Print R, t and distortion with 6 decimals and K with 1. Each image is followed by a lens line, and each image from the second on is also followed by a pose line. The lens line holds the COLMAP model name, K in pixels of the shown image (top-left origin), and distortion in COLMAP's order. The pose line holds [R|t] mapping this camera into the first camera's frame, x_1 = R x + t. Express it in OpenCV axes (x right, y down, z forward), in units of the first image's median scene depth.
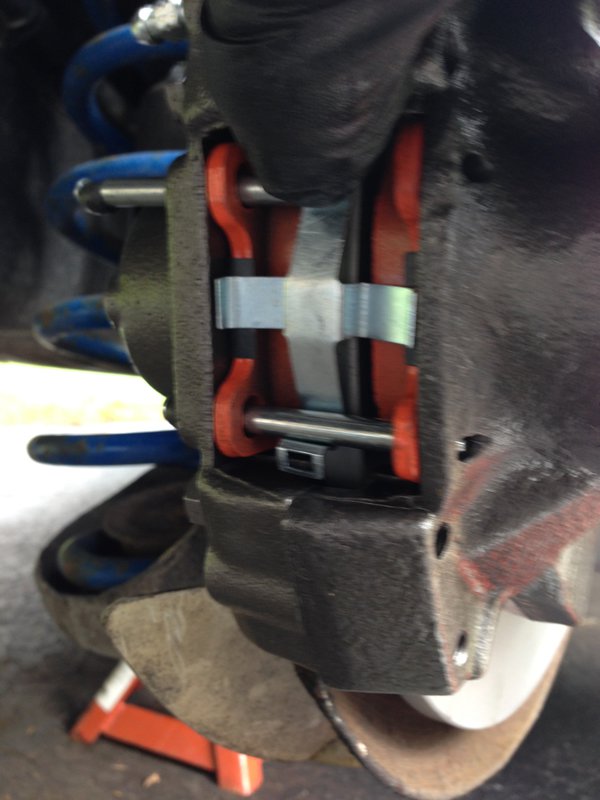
lens RADIAL K [[781.5, 0, 300.0], [0, 781.5, 400.0], [0, 0, 1]] dist [0.019565, -0.003099]
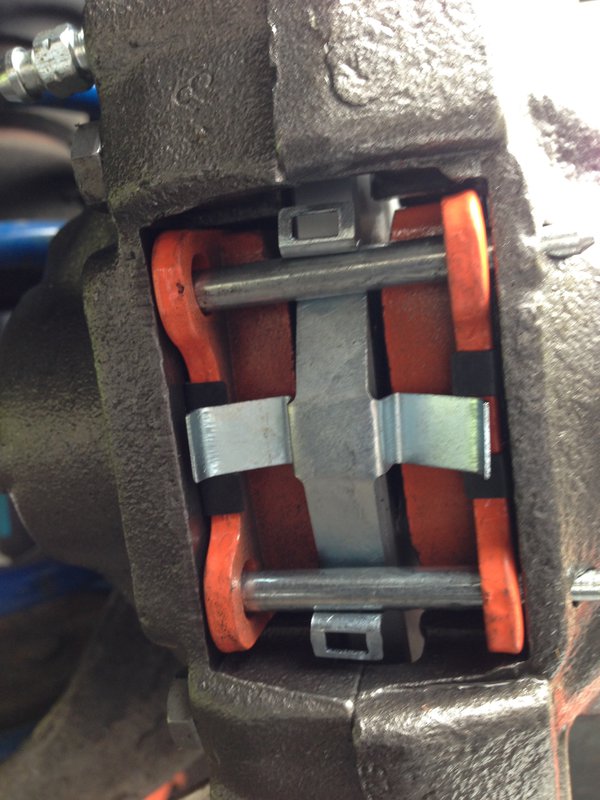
lens RADIAL K [[777.3, 0, 313.1], [0, 777.3, 401.1], [0, 0, 1]] dist [0.095697, -0.276438]
pose [[0.936225, -0.167728, 0.308788, -0.220779], [0.176454, 0.984309, -0.000338, -0.151422], [-0.303886, 0.054803, 0.951131, 0.291418]]
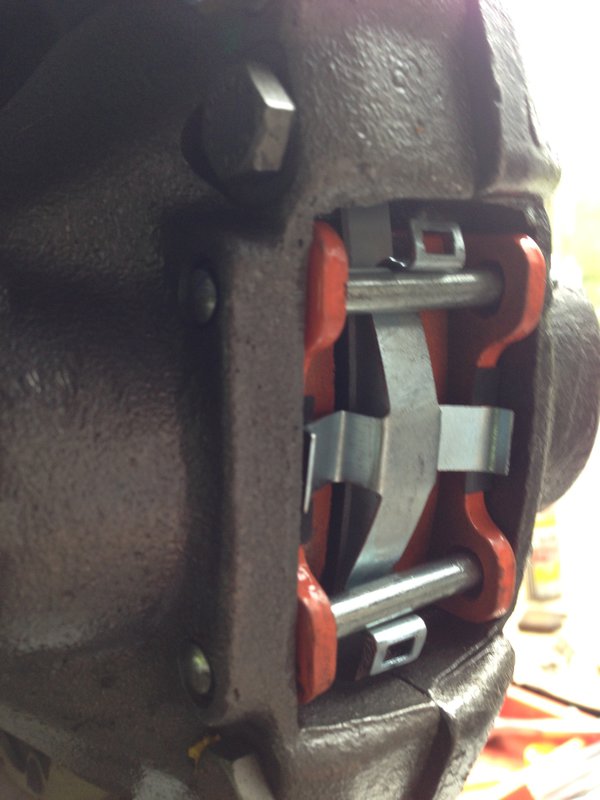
lens RADIAL K [[781.5, 0, 300.0], [0, 781.5, 400.0], [0, 0, 1]] dist [0.019565, -0.003099]
pose [[0.313169, -0.172352, 0.933927, -0.684875], [0.137572, 0.981255, 0.134955, -0.270783], [-0.939680, 0.086218, 0.331010, 0.809980]]
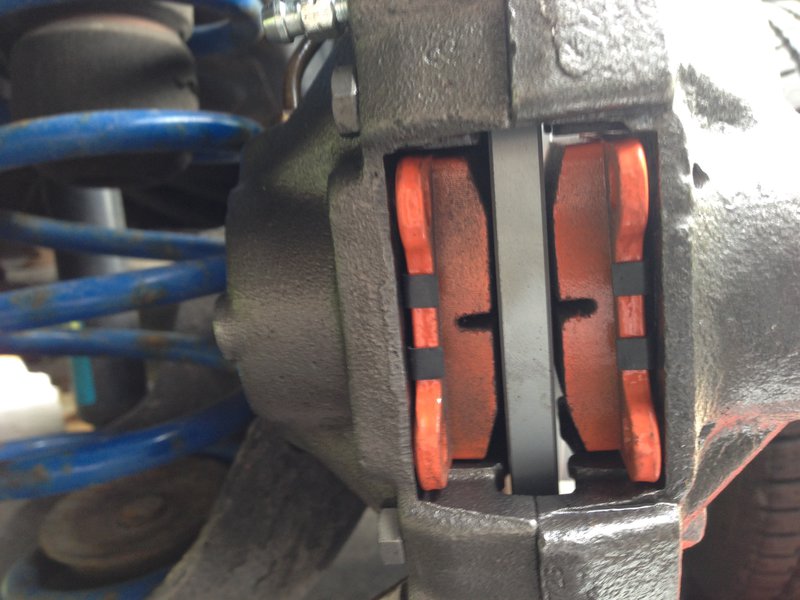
lens RADIAL K [[781.5, 0, 400.0], [0, 781.5, 300.0], [0, 0, 1]] dist [0.019565, -0.003099]
pose [[0.899734, -0.157572, 0.407002, -0.491406], [0.151770, 0.987311, 0.046731, -0.204791], [-0.409201, 0.019726, 0.912231, 0.181059]]
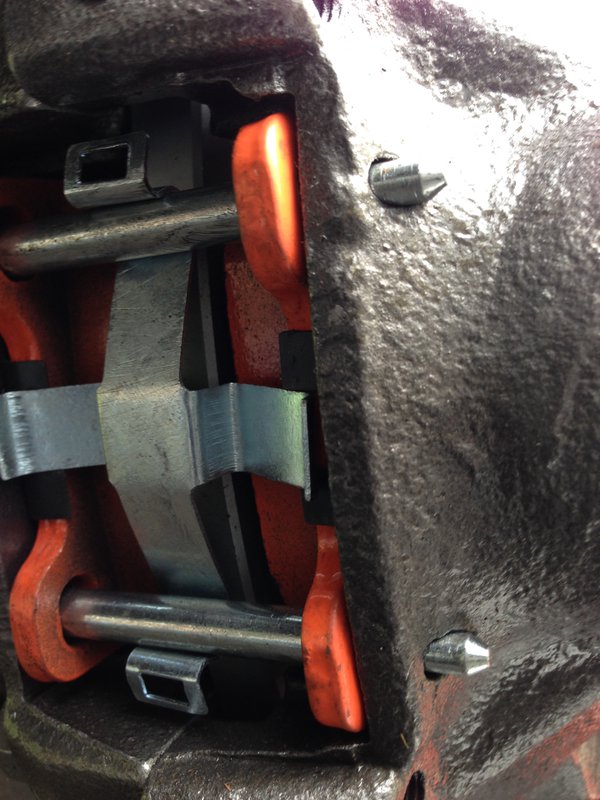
lens RADIAL K [[781.5, 0, 300.0], [0, 781.5, 400.0], [0, 0, 1]] dist [0.019565, -0.003099]
pose [[0.984403, -0.126019, 0.122763, 0.059370], [0.129443, 0.991379, -0.020297, -0.114340], [-0.119147, 0.035871, 0.992228, 0.383917]]
